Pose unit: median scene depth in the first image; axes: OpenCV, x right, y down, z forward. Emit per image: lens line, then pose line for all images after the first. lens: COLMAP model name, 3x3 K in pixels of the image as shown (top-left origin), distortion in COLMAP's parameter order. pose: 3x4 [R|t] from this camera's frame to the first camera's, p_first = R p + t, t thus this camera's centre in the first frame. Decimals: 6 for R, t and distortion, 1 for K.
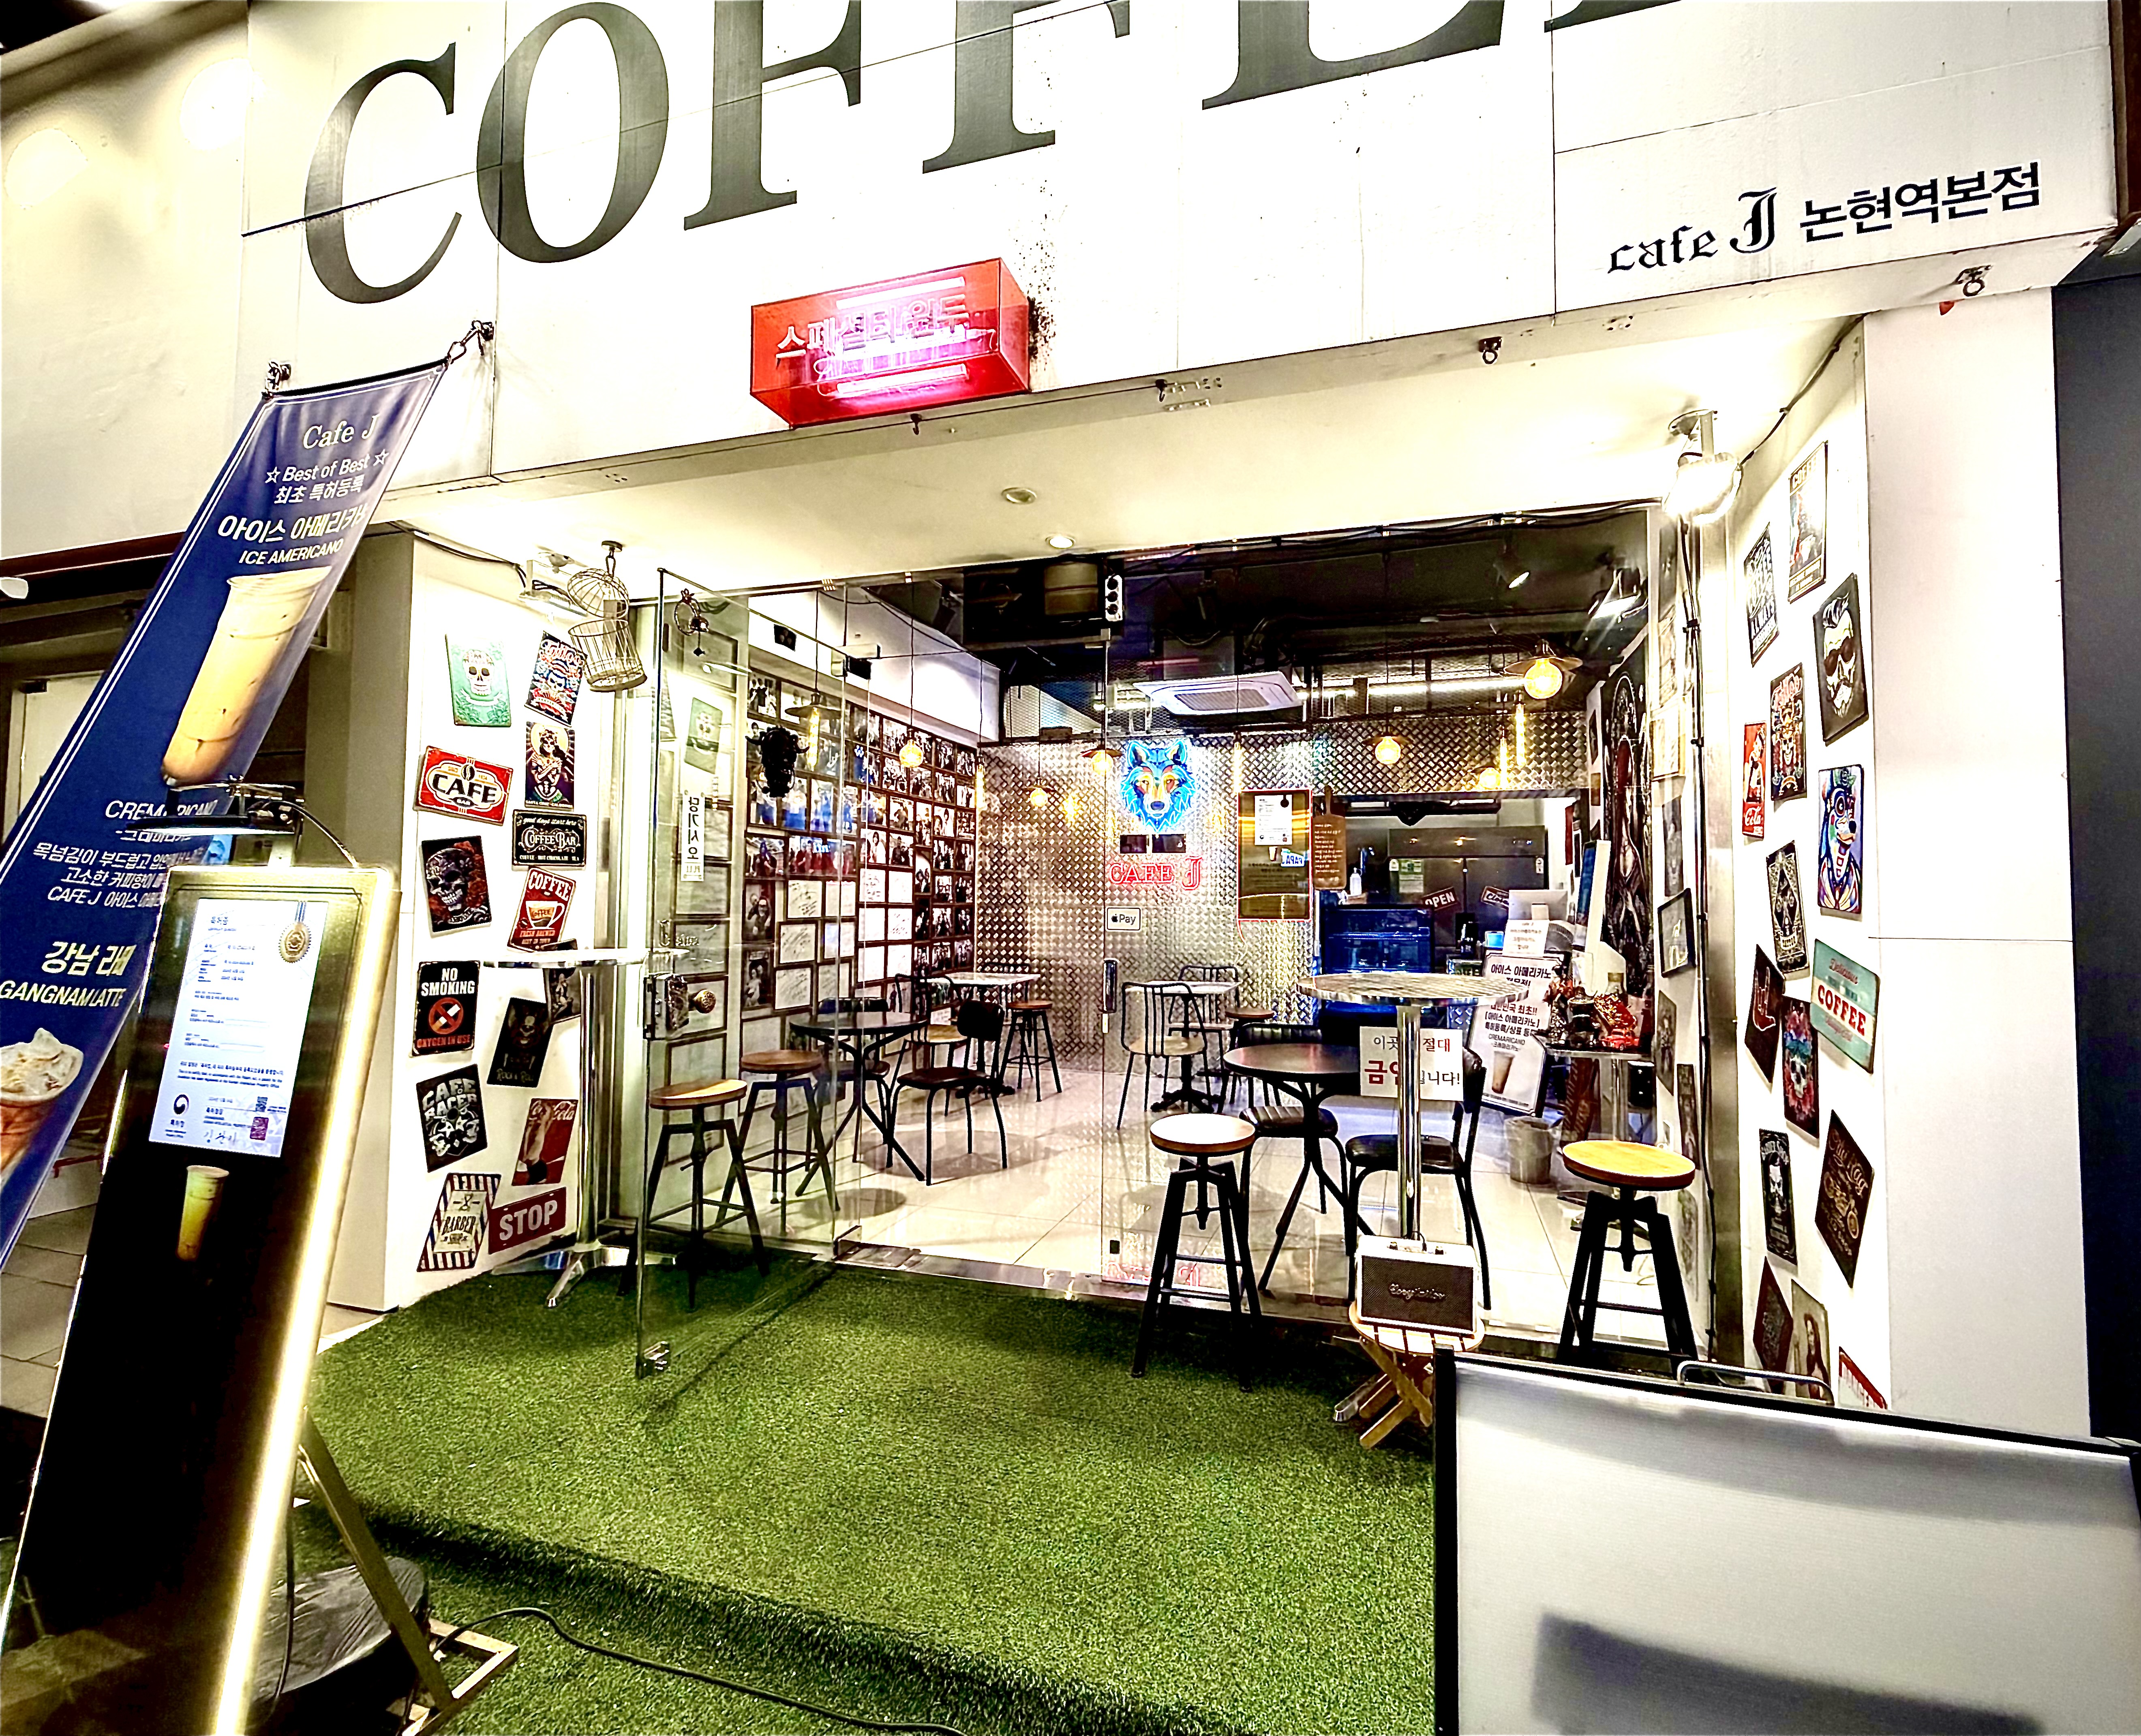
lens RADIAL K [[917.4, 0, 1159.8], [0, 917.4, 864.6], [0, 0, 1]] dist [0.001262, 0.000532]
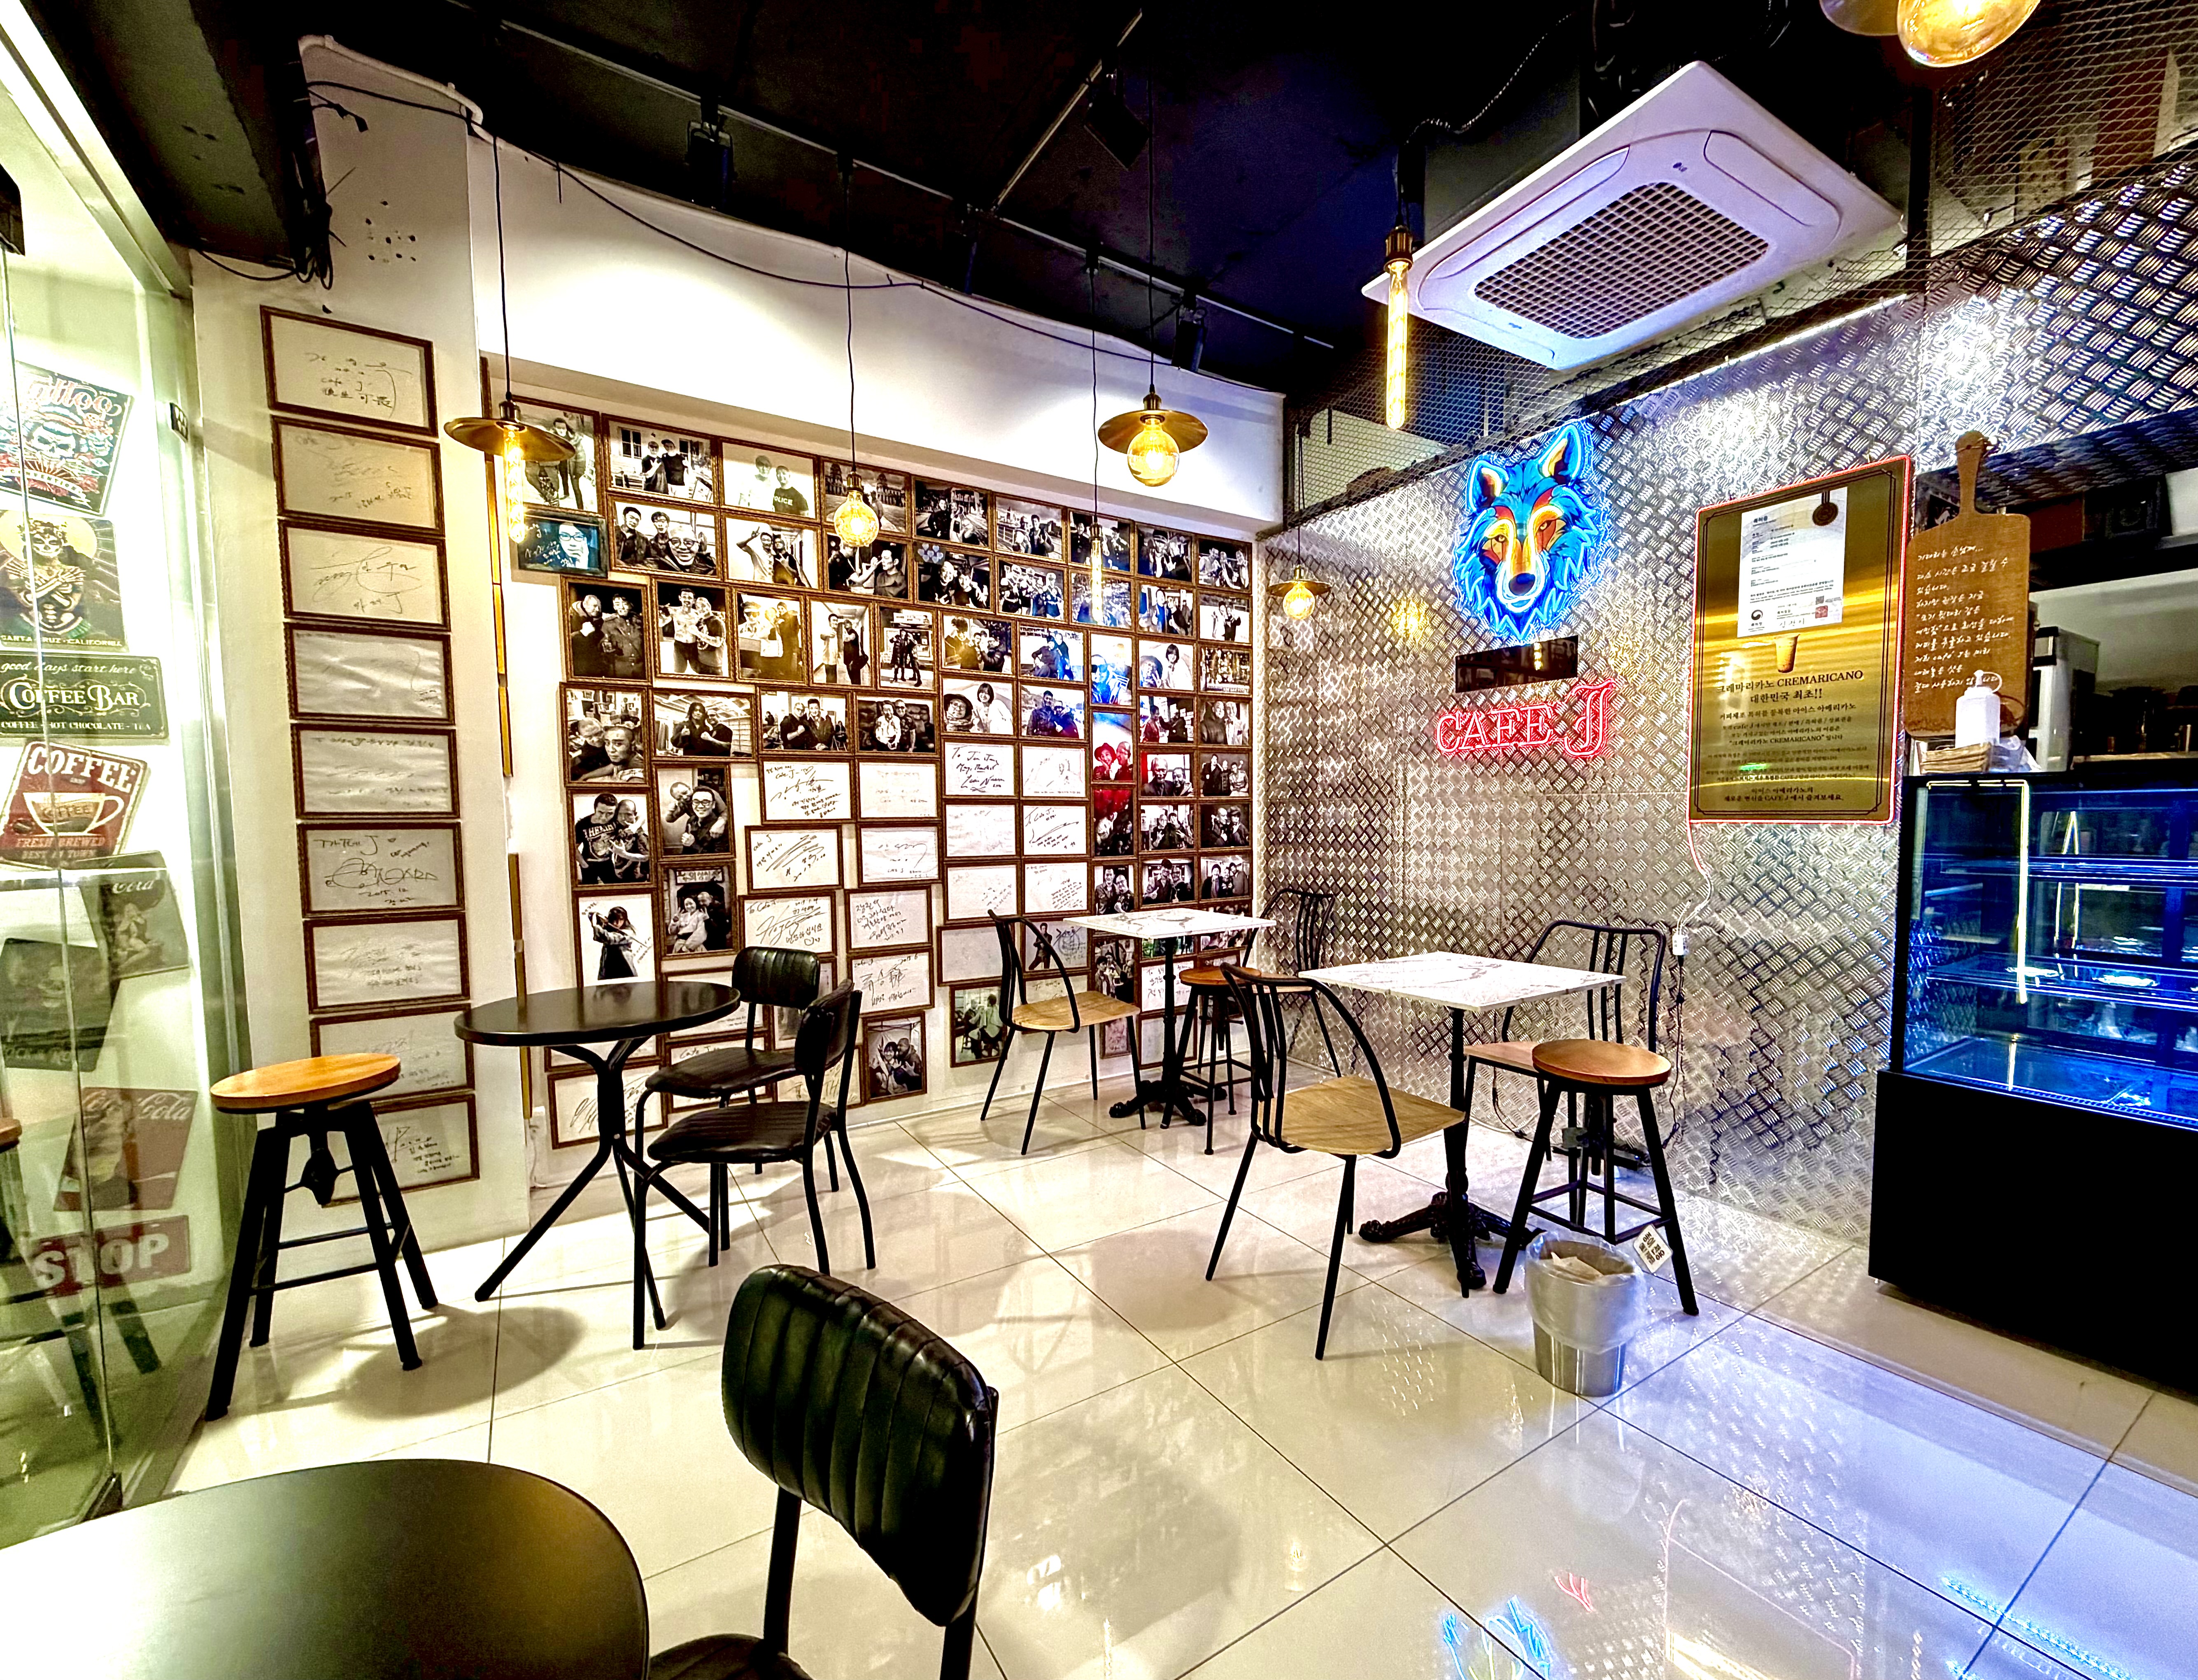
lens RADIAL K [[975.9, 0, 1100.0], [0, 975.9, 884.9], [0, 0, 1]] dist [0.000909, 0.000328]
pose [[0.764464, 0.037472, -0.643576, 0.232318], [0.039911, 0.993643, 0.105262, 0.042122], [0.643430, -0.106154, 0.758109, 0.649814]]
